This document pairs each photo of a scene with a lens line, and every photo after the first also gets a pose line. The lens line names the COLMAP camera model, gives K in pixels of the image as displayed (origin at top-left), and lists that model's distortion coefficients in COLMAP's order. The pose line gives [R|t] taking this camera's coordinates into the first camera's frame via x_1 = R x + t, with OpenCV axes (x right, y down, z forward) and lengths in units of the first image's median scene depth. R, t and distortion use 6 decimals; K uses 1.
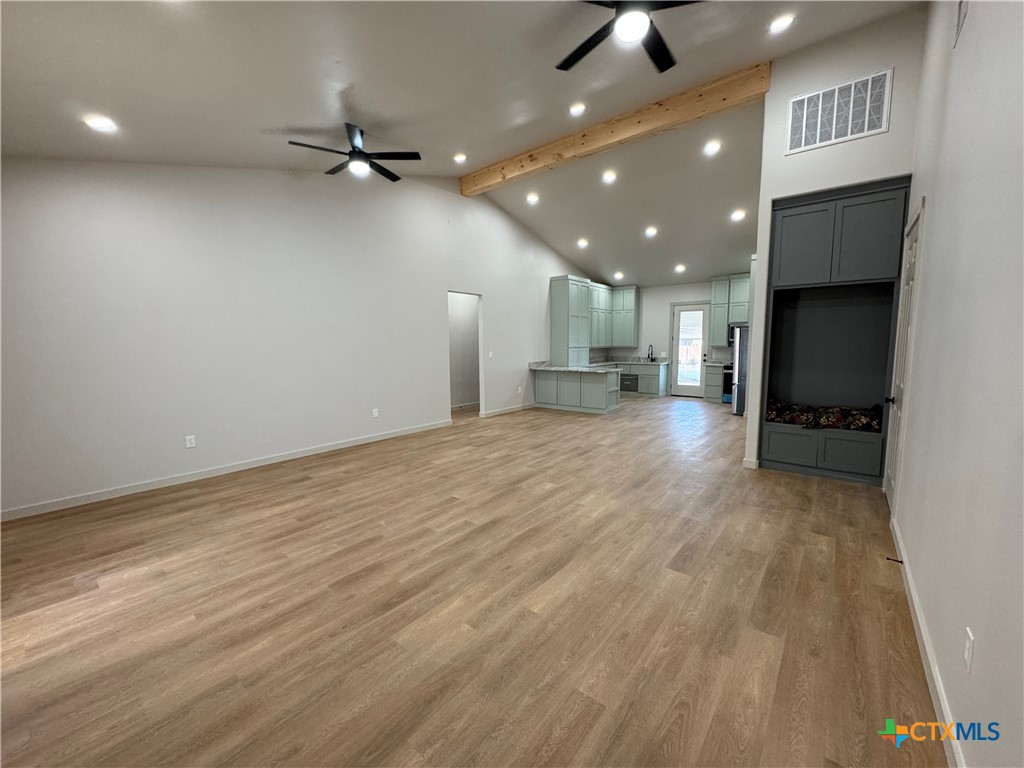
lens RADIAL K [[407.9, 0, 511.7], [0, 407.9, 384.7], [0, 0, 1]] dist [-0.003832, 0.000544]
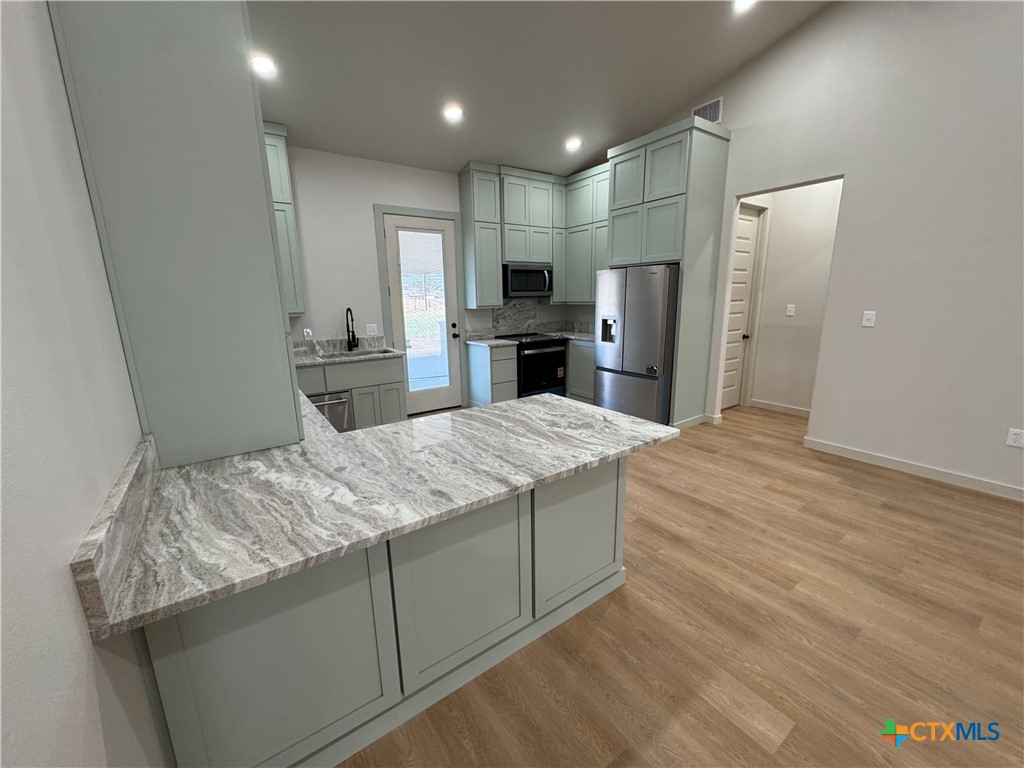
lens RADIAL K [[407.9, 0, 511.5], [0, 407.9, 384.0], [0, 0, 1]] dist [-0.003832, 0.000544]
pose [[0.271847, -0.200982, 0.941119, -0.000441], [0.113968, 0.977790, 0.175893, -0.206866], [-0.955568, 0.059441, 0.288714, 1.987256]]
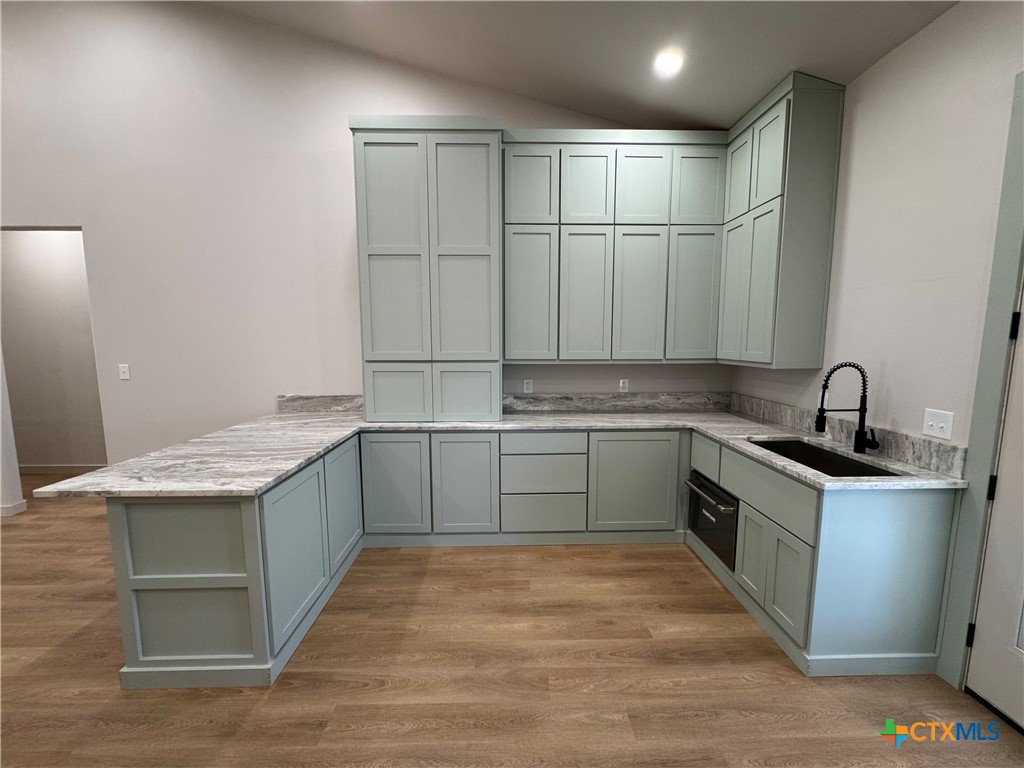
lens RADIAL K [[407.9, 0, 512.0], [0, 407.9, 384.9], [0, 0, 1]] dist [-0.003832, 0.000544]
pose [[0.648779, 0.092169, -0.755374, 1.026275], [-0.082323, 0.995313, 0.050740, -0.225042], [0.756511, 0.029265, 0.653326, 2.035918]]
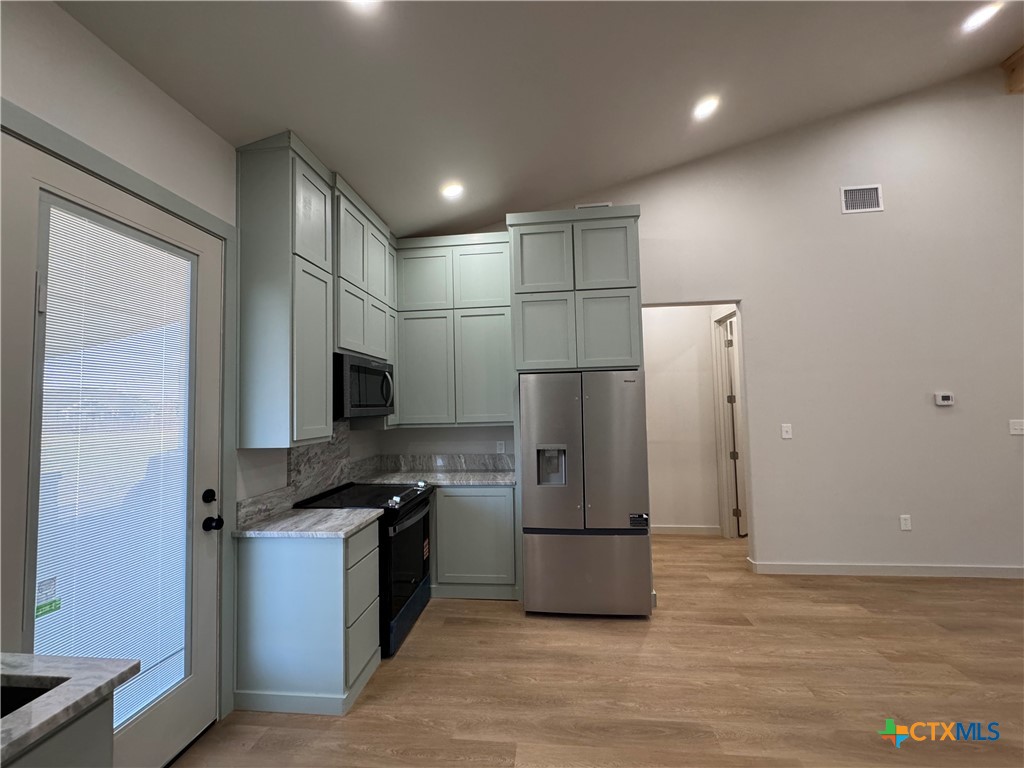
lens RADIAL K [[407.9, 0, 510.1], [0, 407.9, 384.3], [0, 0, 1]] dist [-0.003832, 0.000544]
pose [[-0.553664, 0.064179, 0.830264, 0.592952], [0.112783, 0.993618, -0.001597, -0.271842], [-0.825068, 0.092755, -0.557369, 2.481627]]
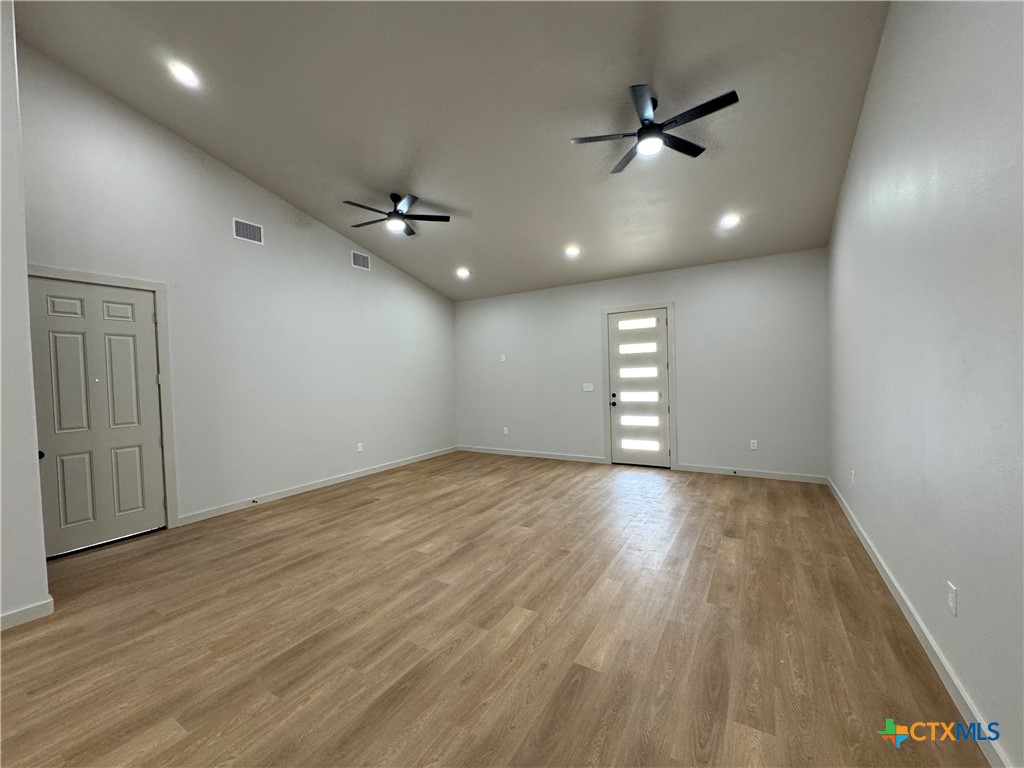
lens RADIAL K [[407.9, 0, 512.5], [0, 407.9, 383.2], [0, 0, 1]] dist [-0.003832, 0.000544]
pose [[-0.989836, 0.038910, -0.136786, 0.016489], [0.021960, 0.992125, 0.123309, -0.188195], [0.140507, 0.119052, -0.982896, 1.843763]]
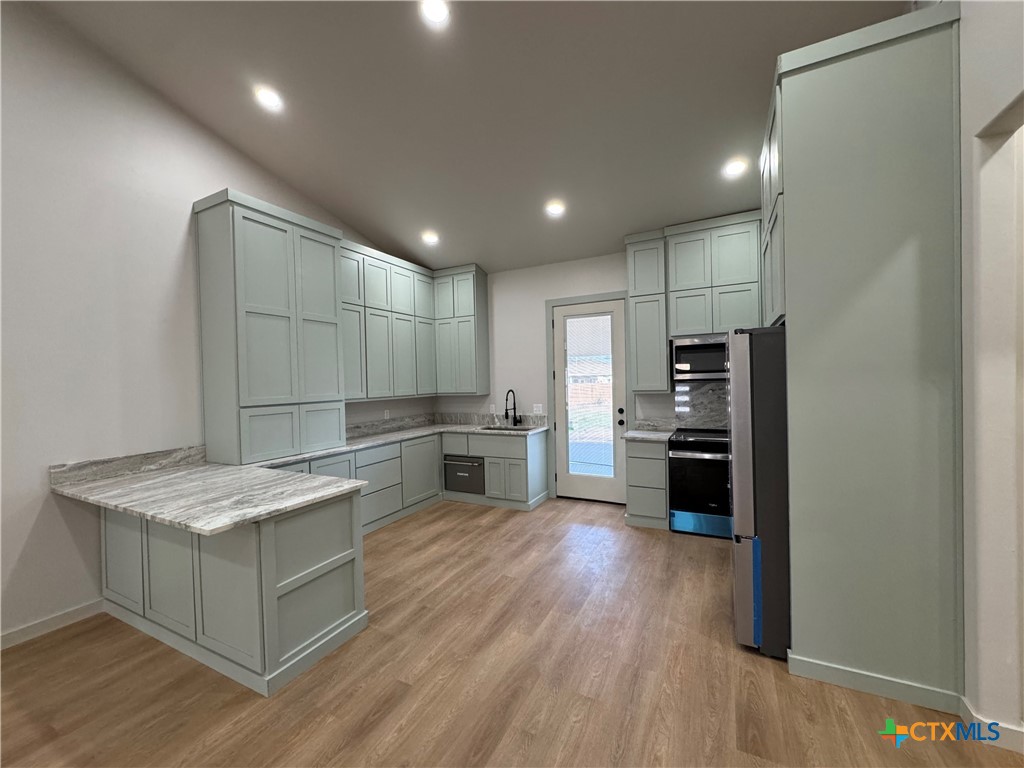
lens RADIAL K [[407.9, 0, 513.5], [0, 407.9, 385.4], [0, 0, 1]] dist [-0.003832, 0.000544]
pose [[0.977362, -0.018737, 0.210743, 0.658820], [0.038147, 0.995353, -0.088420, -0.163483], [-0.208107, 0.094458, 0.973534, 1.459105]]
